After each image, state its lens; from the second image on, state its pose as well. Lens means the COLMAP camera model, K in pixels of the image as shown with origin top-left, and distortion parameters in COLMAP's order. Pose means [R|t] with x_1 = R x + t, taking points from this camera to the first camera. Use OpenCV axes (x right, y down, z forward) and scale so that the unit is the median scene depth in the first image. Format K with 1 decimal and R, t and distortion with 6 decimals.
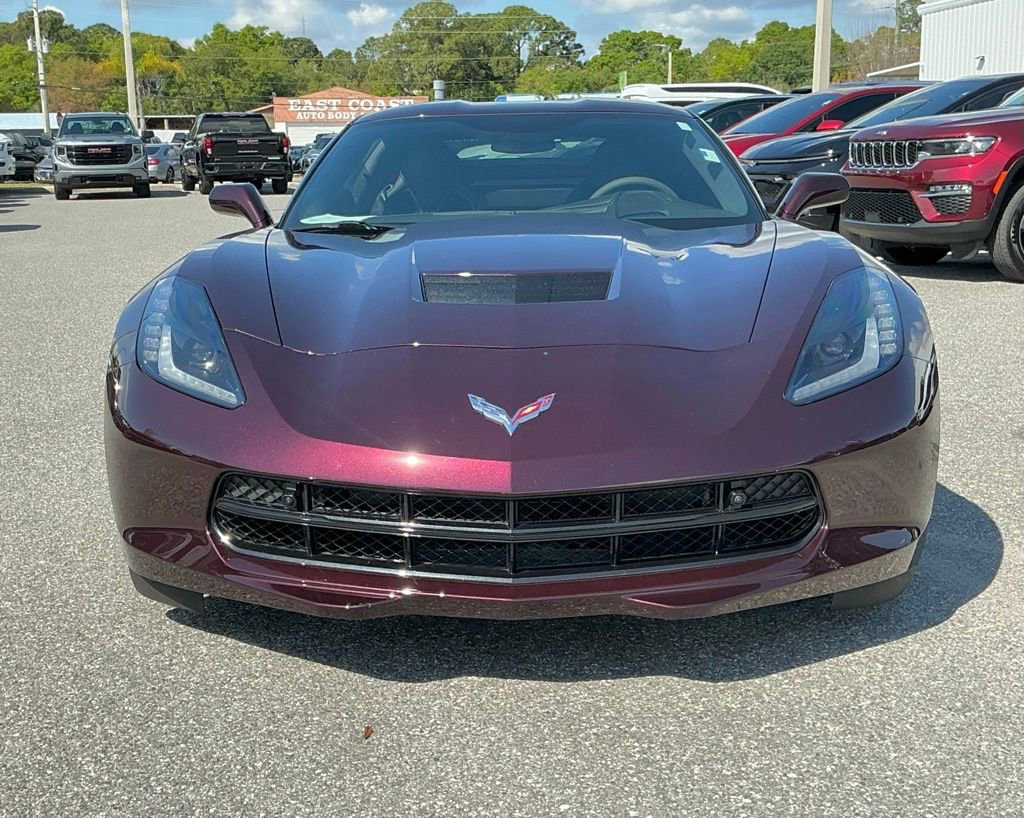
lens RADIAL K [[1259.7, 0, 512.0], [0, 1259.7, 409.0], [0, 0, 1]] dist [0.144191, -0.303962]
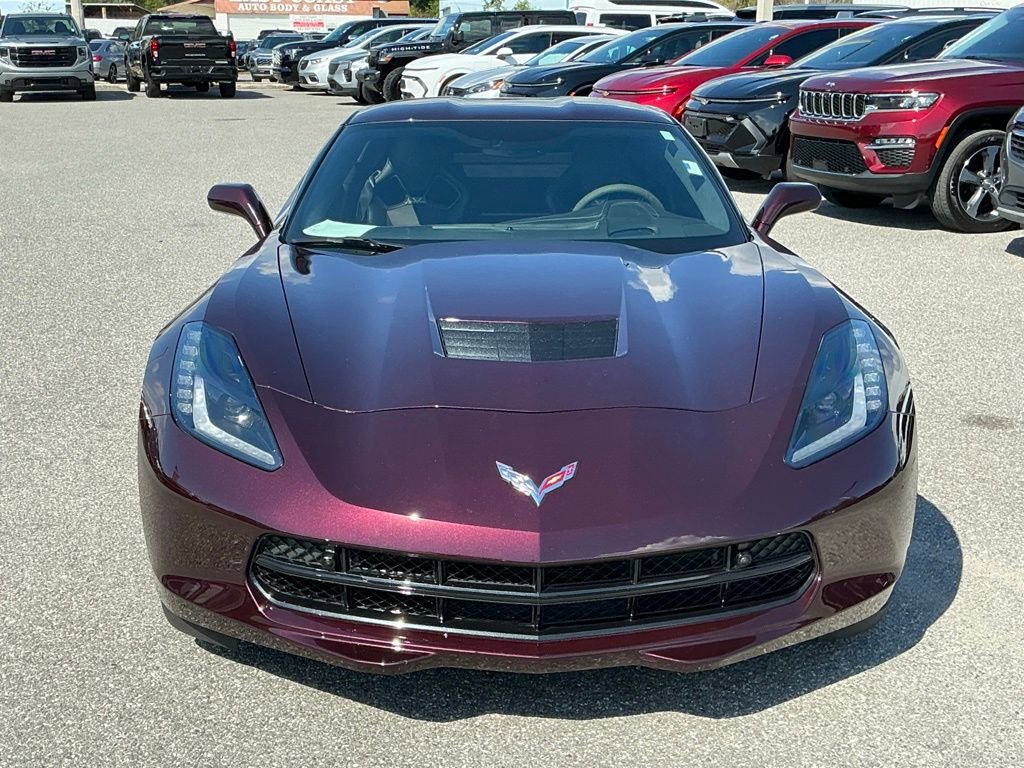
lens RADIAL K [[1225.2, 0, 538.8], [0, 1225.2, 382.9], [0, 0, 1]] dist [0.142568, -0.294686]
pose [[0.997853, 0.002033, 0.065455, -0.059615], [-0.005880, 0.998262, 0.058631, -0.124903], [-0.065222, -0.058890, 0.996131, -0.034866]]
